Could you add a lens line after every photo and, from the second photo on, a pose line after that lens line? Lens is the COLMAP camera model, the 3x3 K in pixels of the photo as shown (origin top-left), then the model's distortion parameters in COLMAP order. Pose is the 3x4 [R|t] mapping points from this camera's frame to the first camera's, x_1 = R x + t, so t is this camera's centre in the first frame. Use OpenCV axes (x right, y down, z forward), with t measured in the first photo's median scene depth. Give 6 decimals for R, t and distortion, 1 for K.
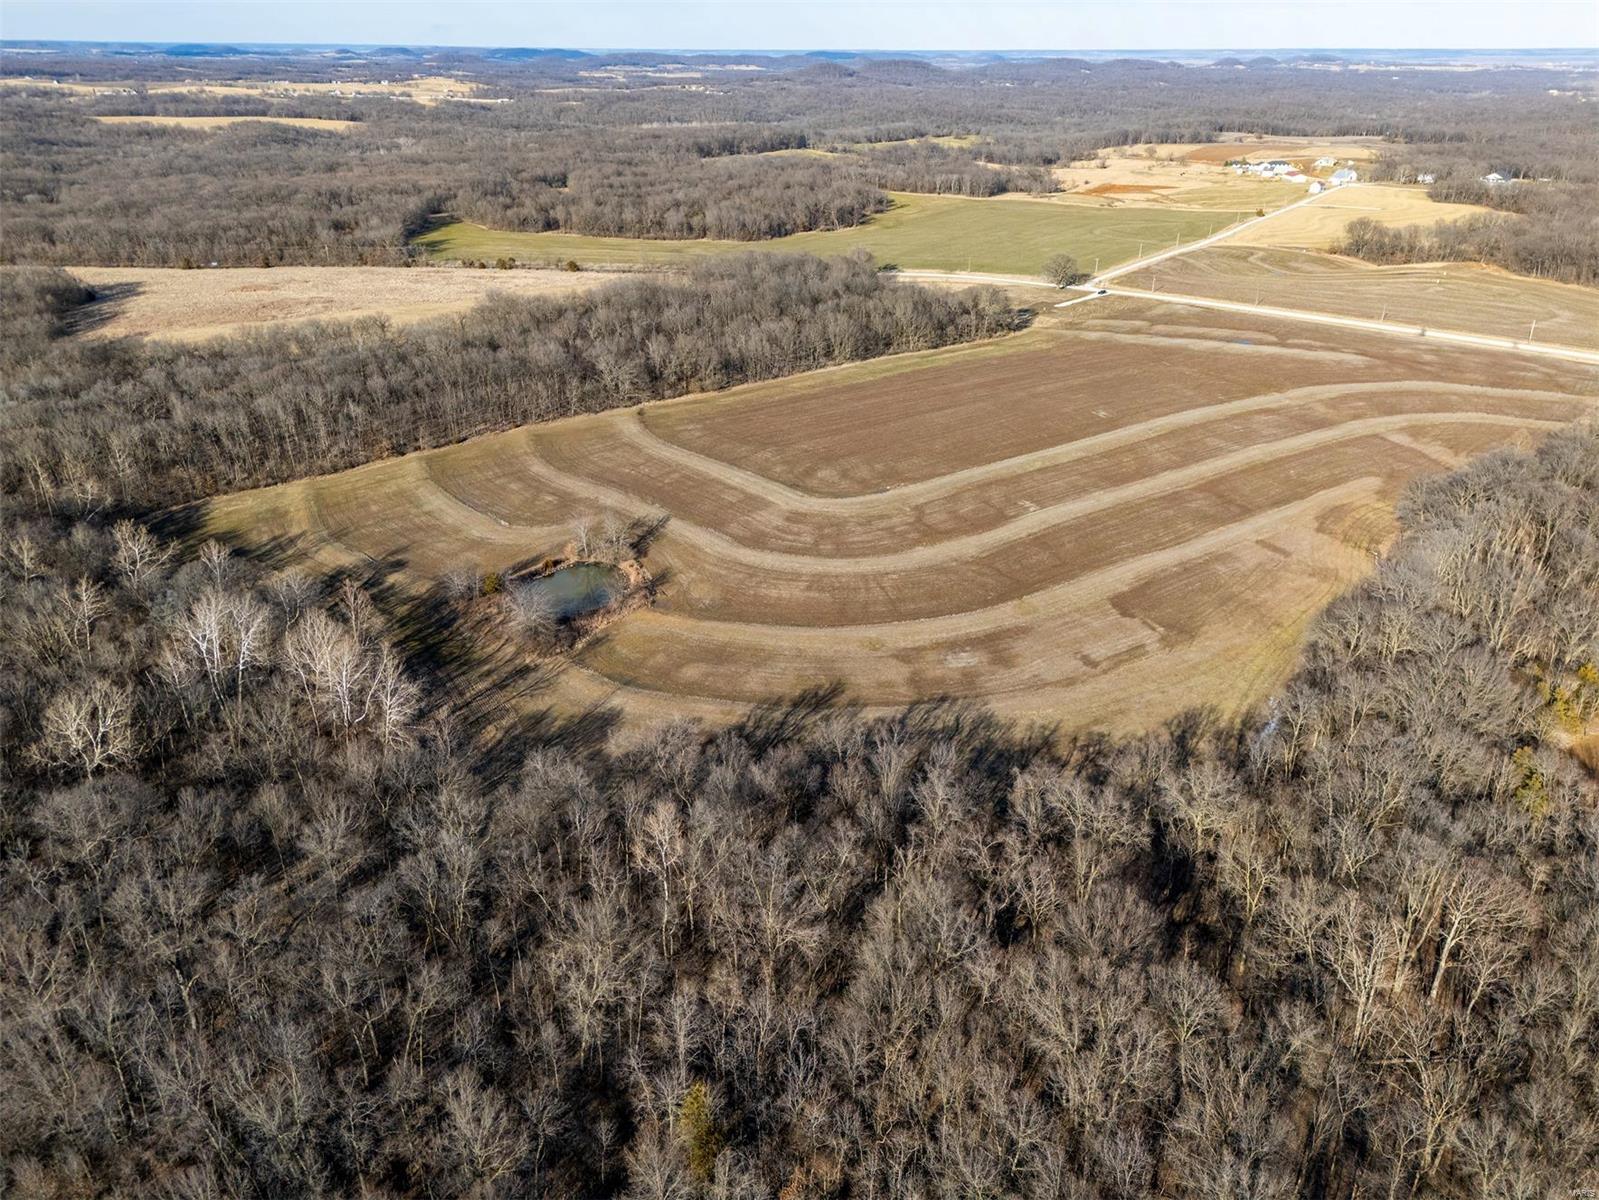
lens RADIAL K [[1158.7, 0, 799.5], [0, 1158.7, 600.0], [0, 0, 1]] dist [0.077803, -0.063442]
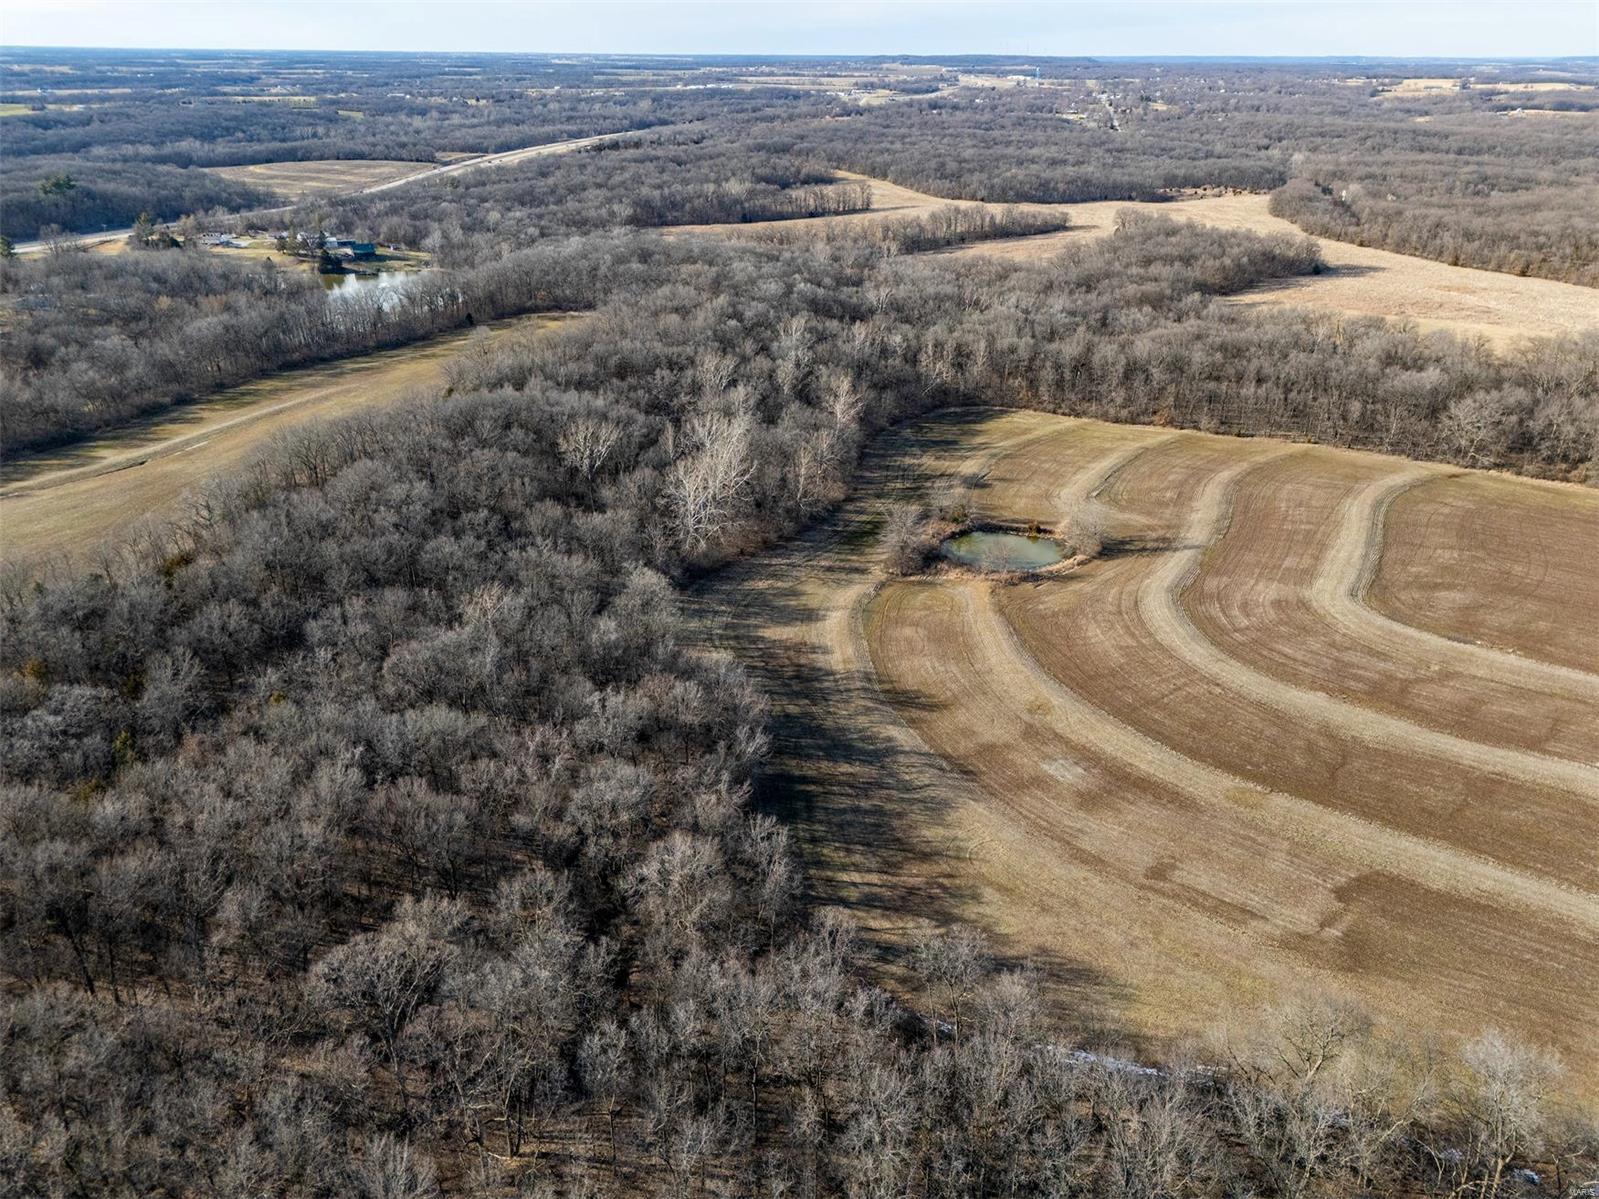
lens RADIAL K [[1158.7, 0, 799.5], [0, 1158.7, 599.5], [0, 0, 1]] dist [0.077803, -0.063442]
pose [[0.311685, 0.402460, -0.860743, 0.506390], [-0.407998, 0.874795, 0.261290, -0.129523], [0.858132, 0.269741, 0.436863, 0.329760]]
